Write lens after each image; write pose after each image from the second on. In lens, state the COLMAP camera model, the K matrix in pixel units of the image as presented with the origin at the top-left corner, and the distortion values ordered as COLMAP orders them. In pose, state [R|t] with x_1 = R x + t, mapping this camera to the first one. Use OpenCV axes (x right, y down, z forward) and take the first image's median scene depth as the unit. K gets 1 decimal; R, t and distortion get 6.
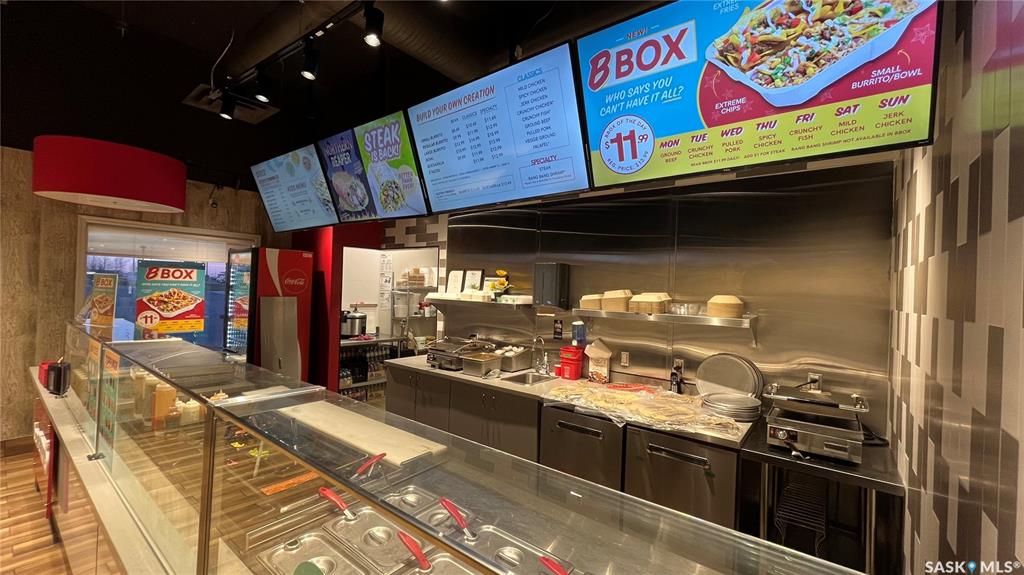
lens RADIAL K [[411.7, 0, 511.4], [0, 411.7, 285.9], [0, 0, 1]] dist [-0.002025, -0.000571]
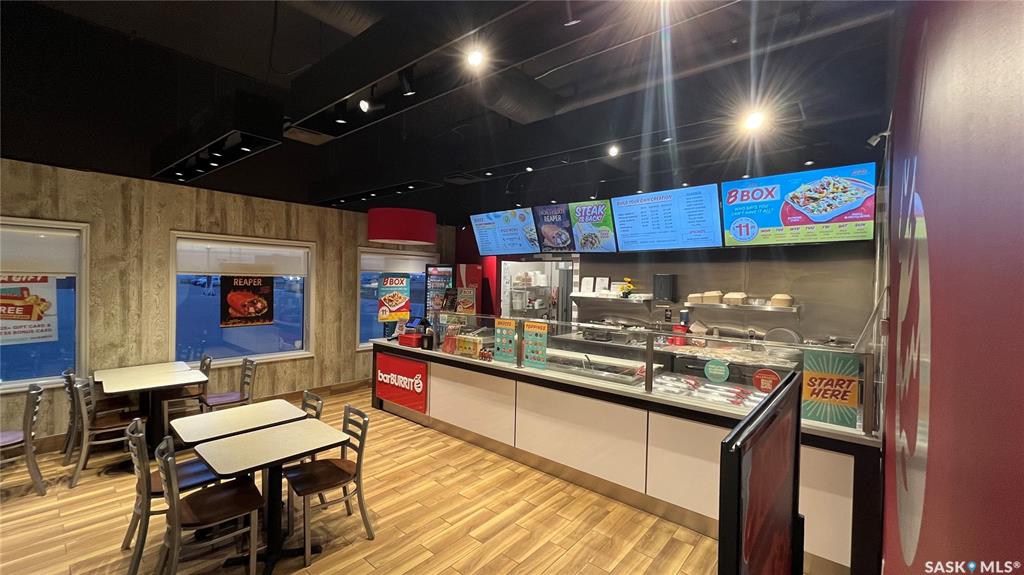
lens RADIAL K [[411.7, 0, 510.6], [0, 411.7, 286.2], [0, 0, 1]] dist [-0.002025, -0.000571]
pose [[0.998966, -0.012232, -0.043794, -0.412616], [0.013053, 0.999743, 0.018523, -0.043380], [0.043556, -0.019075, 0.998869, -0.596230]]
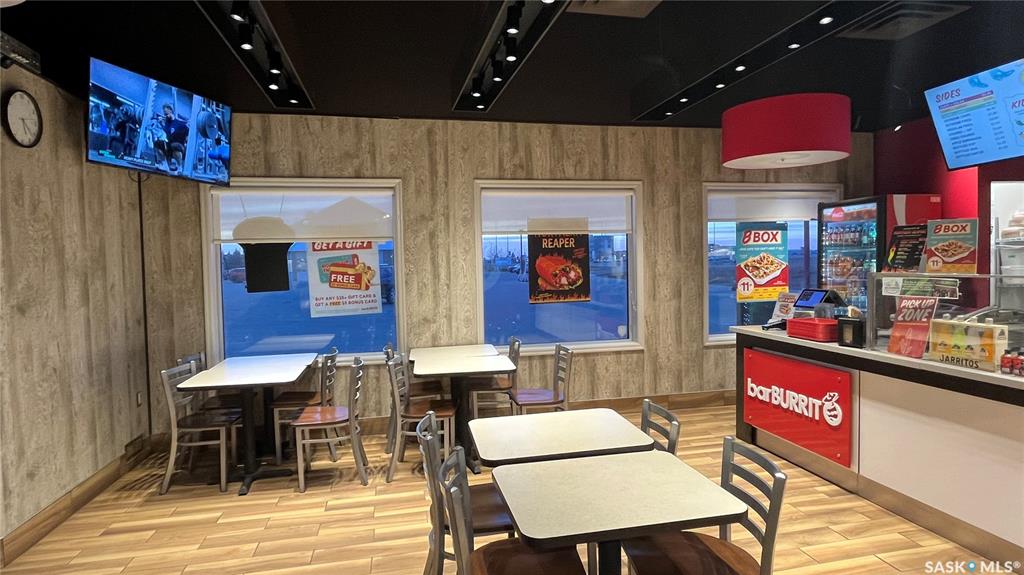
lens RADIAL K [[546.8, 0, 512.3], [0, 546.8, 282.9], [0, 0, 1]] dist [-0.004001, -0.000406]
pose [[0.764520, -0.026629, -0.644050, -0.576240], [0.052562, 0.998394, 0.021113, 0.022127], [0.642454, -0.049994, 0.764692, -0.362806]]
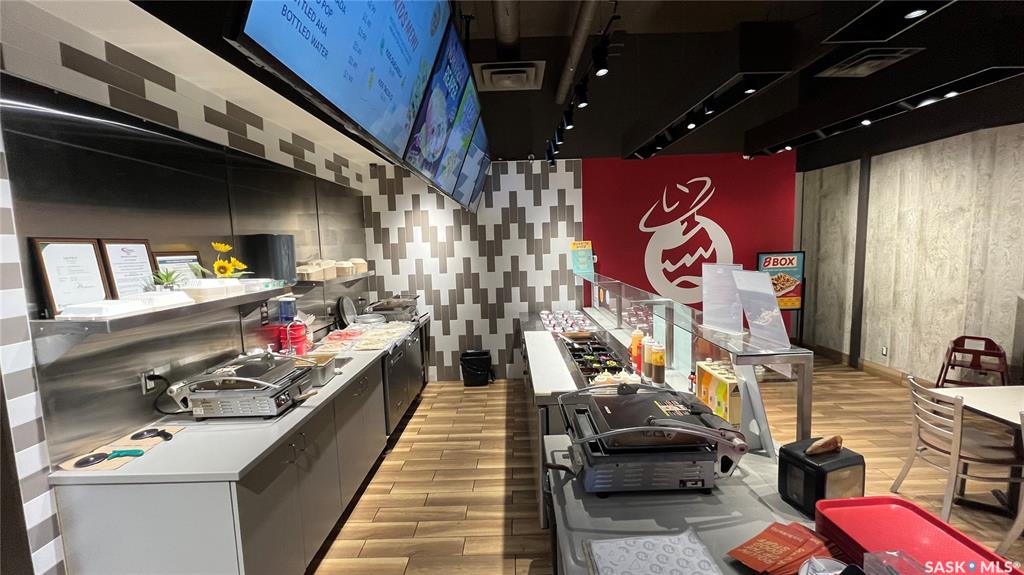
lens RADIAL K [[411.7, 0, 512.4], [0, 411.7, 286.9], [0, 0, 1]] dist [-0.002025, -0.000571]
pose [[-0.617833, -0.102317, 0.779624, -0.819641], [0.004366, 0.991036, 0.133523, -0.057091], [-0.786297, 0.085898, -0.611848, 1.077488]]
